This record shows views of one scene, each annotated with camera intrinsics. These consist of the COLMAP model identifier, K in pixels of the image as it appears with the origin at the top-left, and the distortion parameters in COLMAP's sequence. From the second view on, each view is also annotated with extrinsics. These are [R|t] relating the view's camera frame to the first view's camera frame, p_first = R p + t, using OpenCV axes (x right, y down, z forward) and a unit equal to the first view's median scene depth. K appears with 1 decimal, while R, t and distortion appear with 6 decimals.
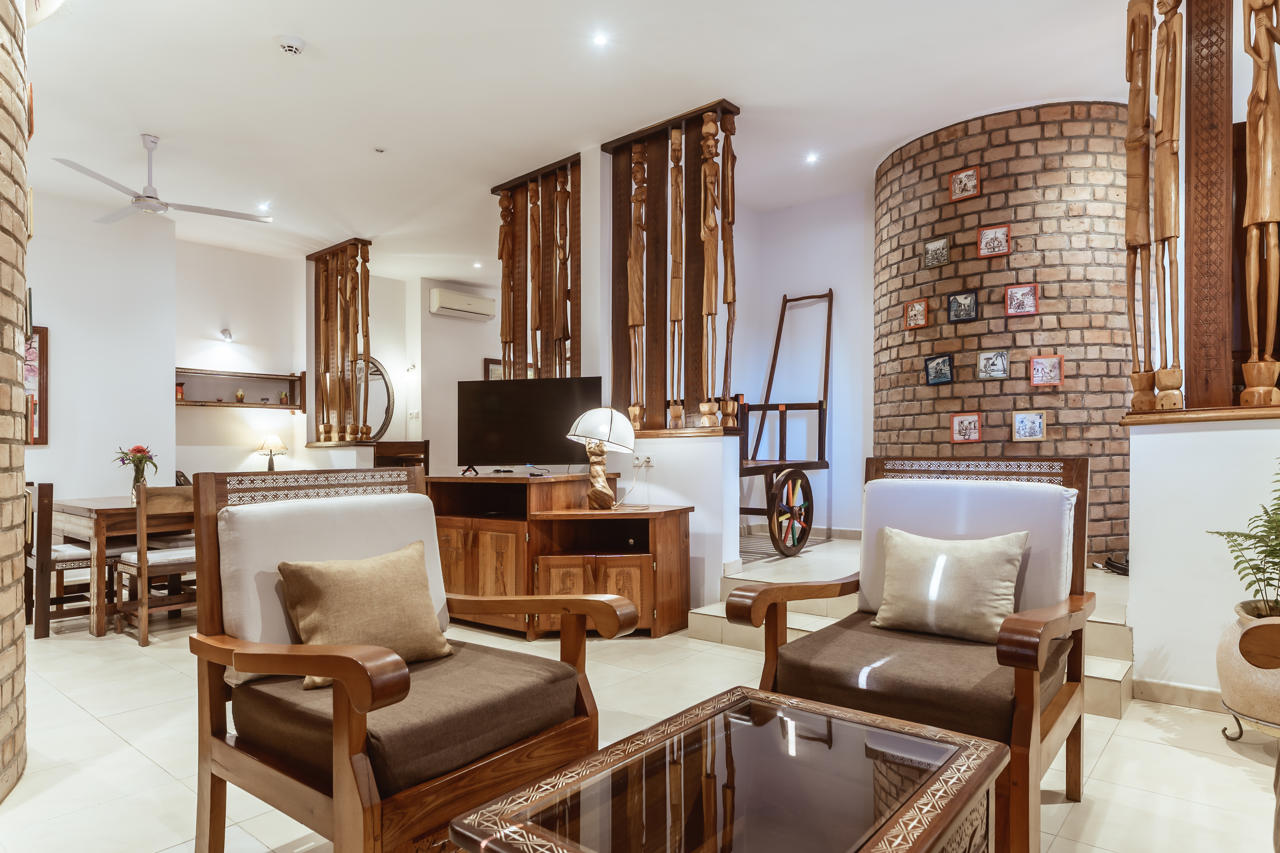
lens RADIAL K [[732.7, 0, 641.2], [0, 732.7, 429.8], [0, 0, 1]] dist [-0.004863, -0.002031]
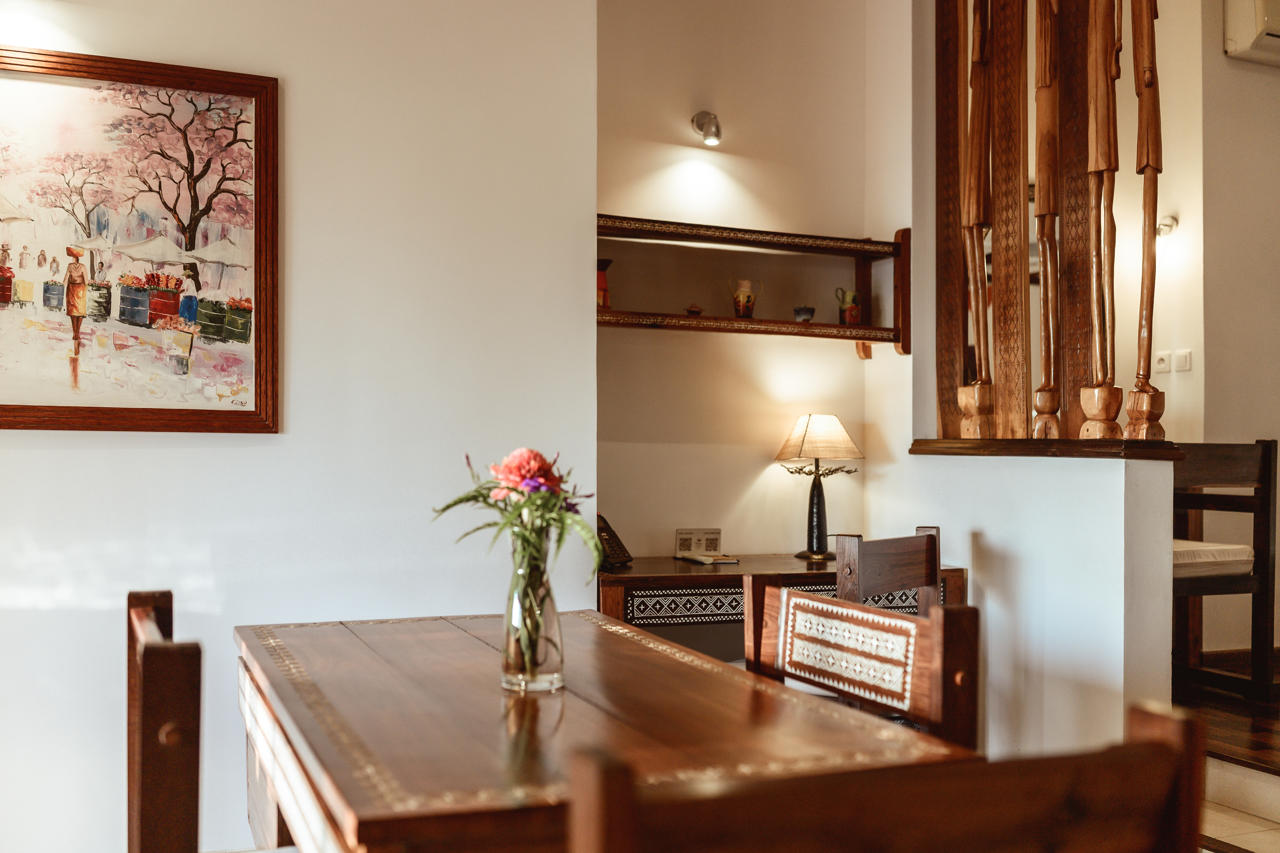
lens RADIAL K [[1288.1, 0, 639.9], [0, 1288.1, 422.9], [0, 0, 1]] dist [0.023969, 0.000000]
pose [[0.893863, 0.018654, -0.447952, -0.315242], [-0.014172, 0.999810, 0.013356, 0.003875], [0.448116, -0.005591, 0.893958, 0.430028]]
